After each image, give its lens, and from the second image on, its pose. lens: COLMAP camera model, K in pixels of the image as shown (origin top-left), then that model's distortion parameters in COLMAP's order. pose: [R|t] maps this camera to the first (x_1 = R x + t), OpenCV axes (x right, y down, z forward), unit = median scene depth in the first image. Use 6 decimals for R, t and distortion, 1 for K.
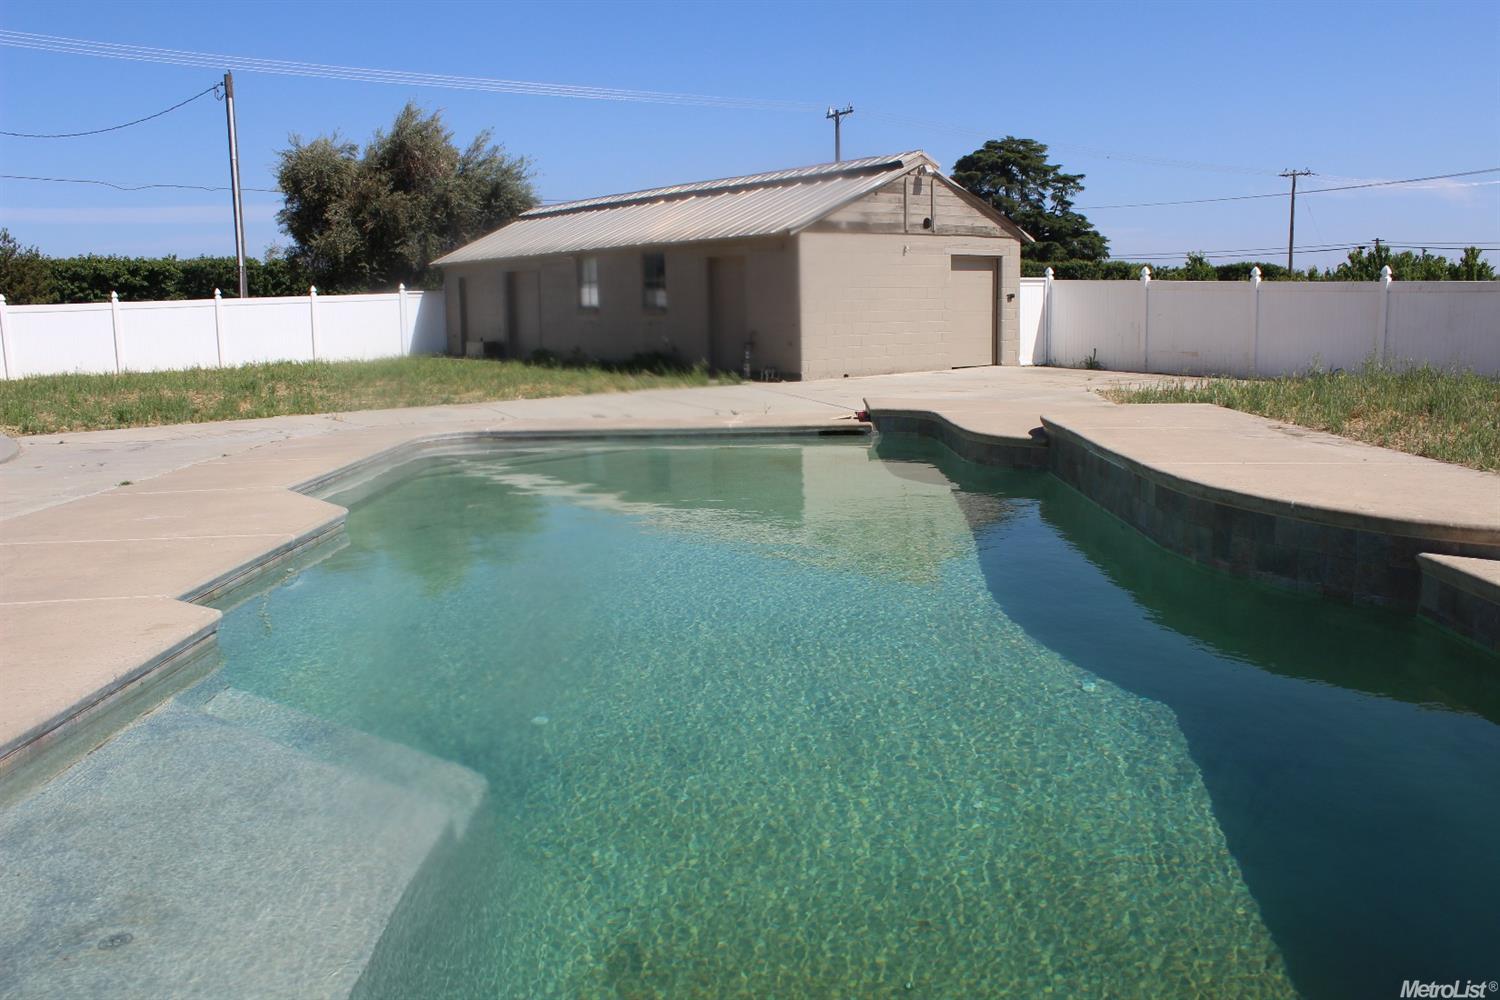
lens RADIAL K [[1290.6, 0, 750.0], [0, 1290.6, 500.0], [0, 0, 1]] dist [-0.154650, 0.154852]
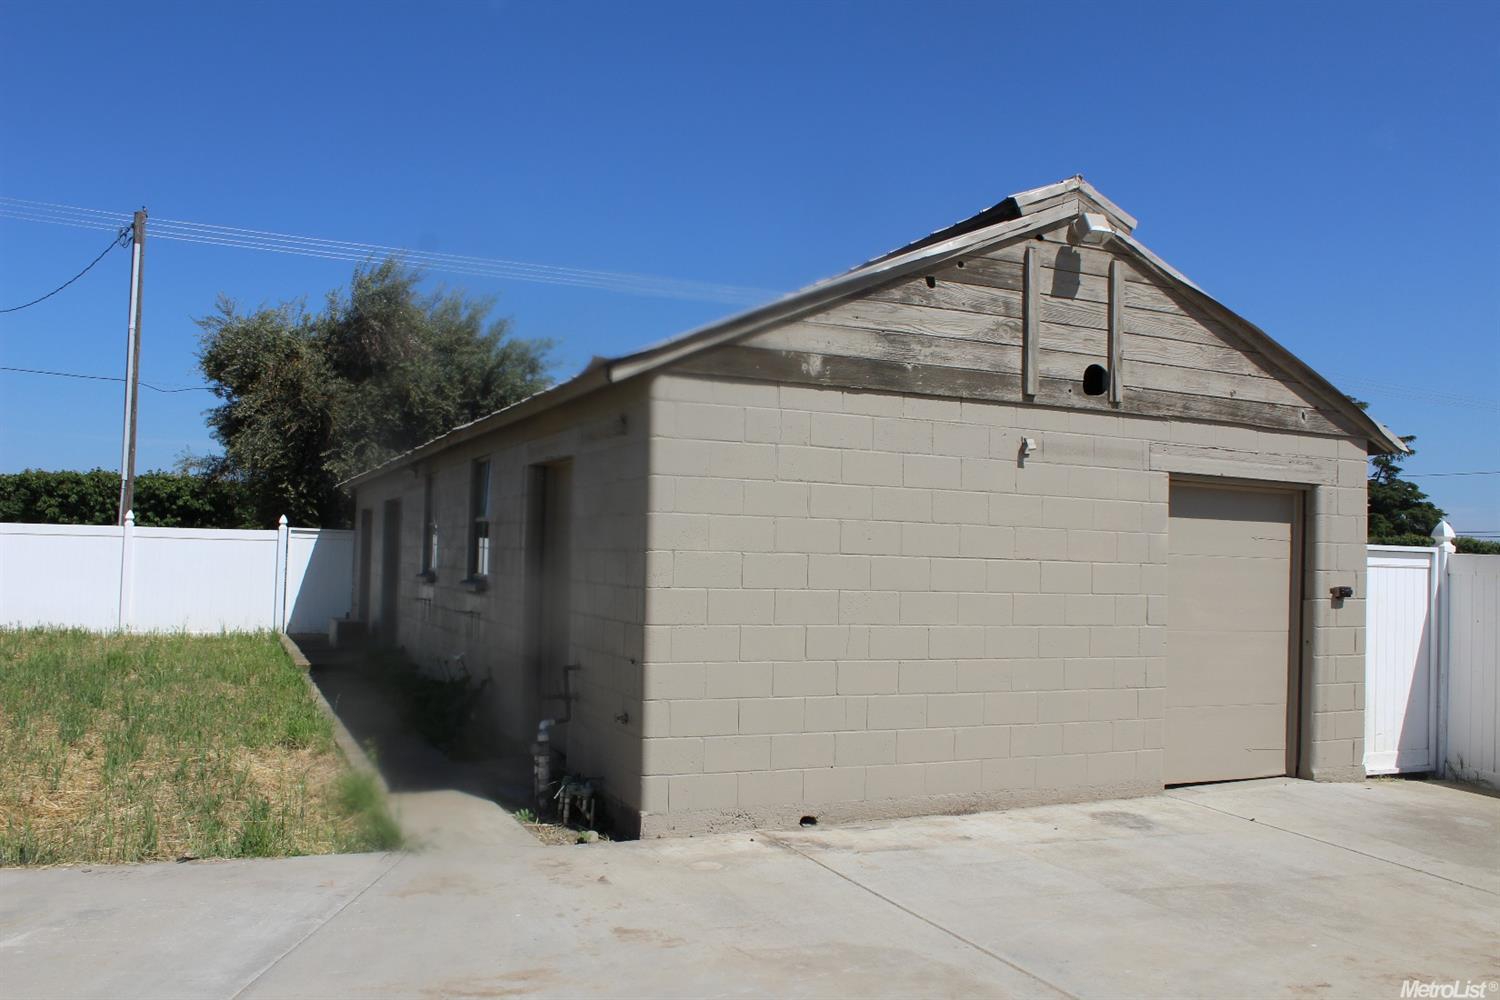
lens RADIAL K [[1290.6, 0, 750.0], [0, 1290.6, 500.0], [0, 0, 1]] dist [-0.154650, 0.154852]
pose [[0.973254, 0.034425, -0.227139, 0.119332], [-0.079429, 0.978157, -0.192094, -0.102536], [0.215565, 0.204998, 0.954729, 0.611587]]
